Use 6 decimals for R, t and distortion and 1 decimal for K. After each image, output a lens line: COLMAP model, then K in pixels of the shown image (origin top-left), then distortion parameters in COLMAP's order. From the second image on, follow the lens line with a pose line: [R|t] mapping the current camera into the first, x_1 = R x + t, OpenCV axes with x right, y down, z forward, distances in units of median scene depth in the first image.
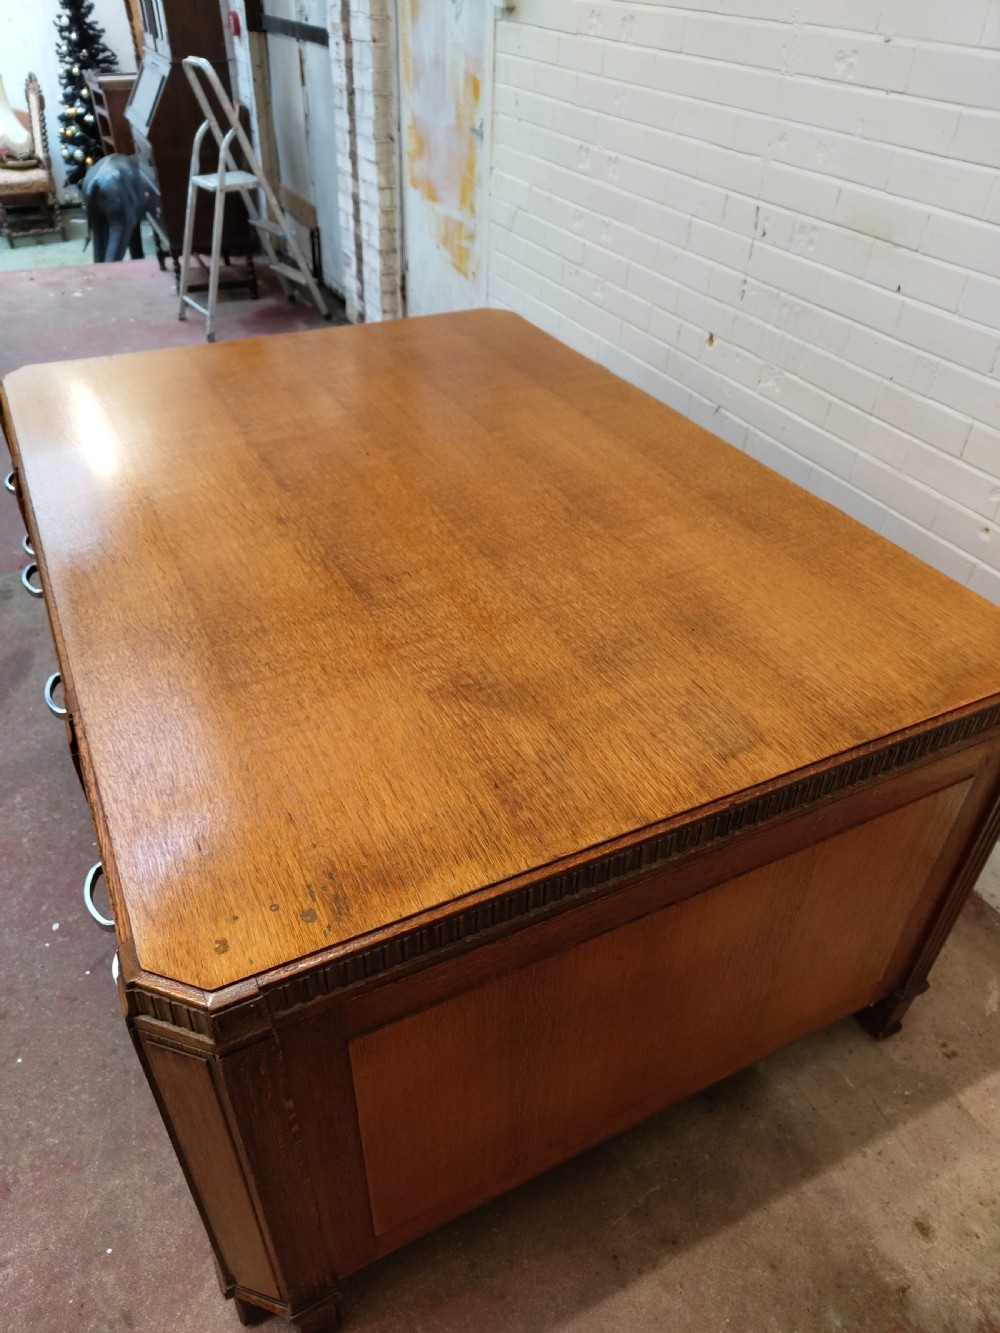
lens RADIAL K [[932.2, 0, 495.9], [0, 932.2, 676.6], [0, 0, 1]] dist [0.002358, 0.002752]
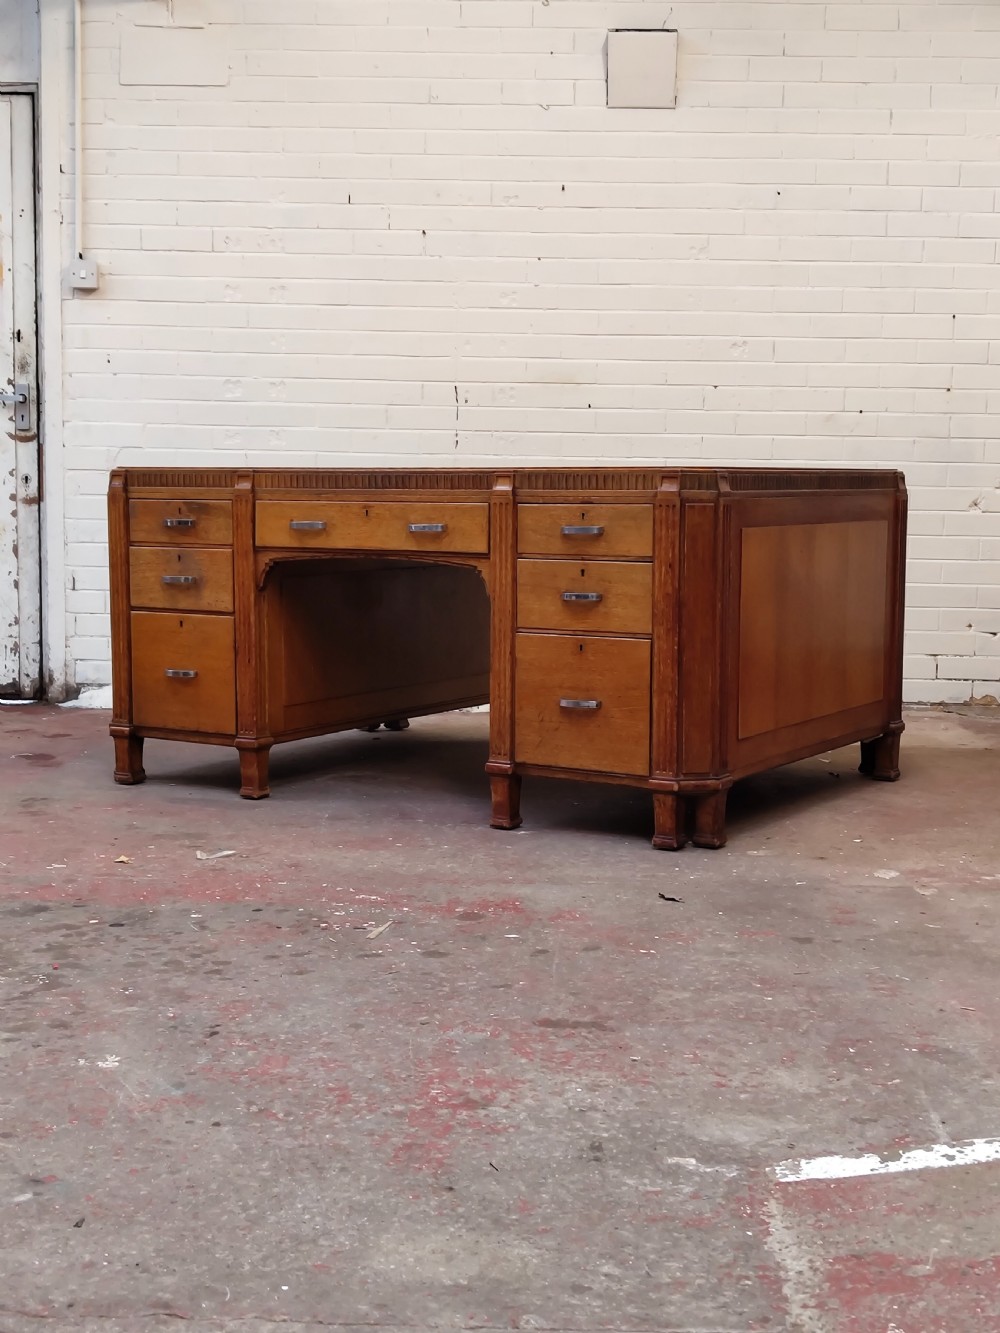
lens RADIAL K [[1830.6, 0, 500.0], [0, 1830.6, 676.9], [0, 0, 1]] dist [0.143818, -0.534605]
pose [[0.483348, -0.114957, 0.867848, -2.207466], [0.542312, 0.817532, -0.193749, 0.462462], [-0.687221, 0.564292, 0.457495, -0.114641]]
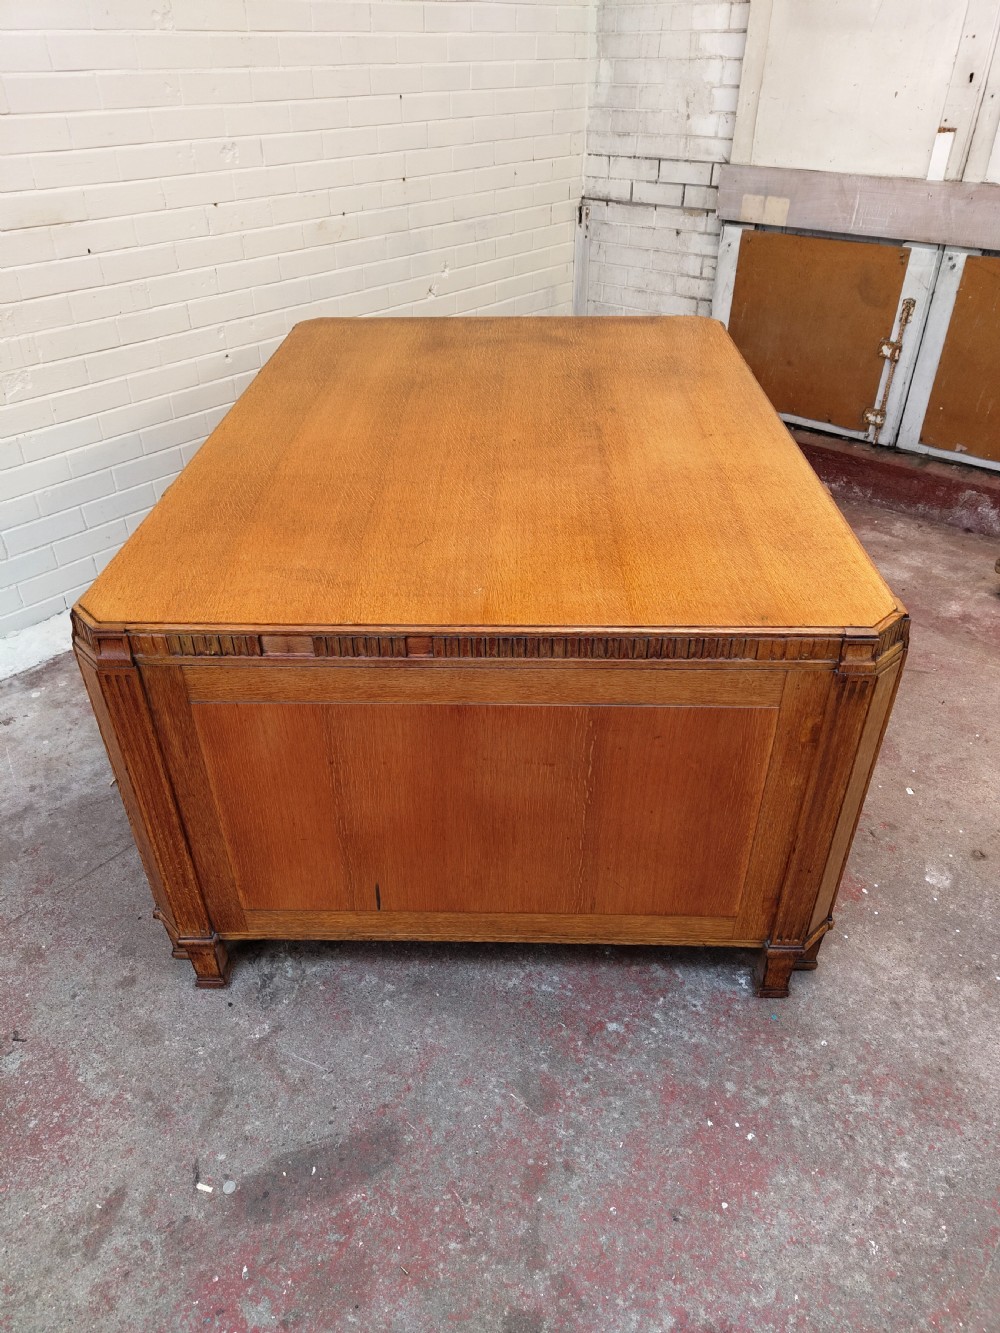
lens RADIAL K [[922.7, 0, 490.1], [0, 922.7, 675.7], [0, 0, 1]] dist [0.011422, -0.002864]
pose [[-0.376707, -0.545697, 0.748536, -0.954541], [0.573994, 0.496729, 0.650992, -0.552512], [-0.727064, 0.674889, 0.126106, 0.701339]]
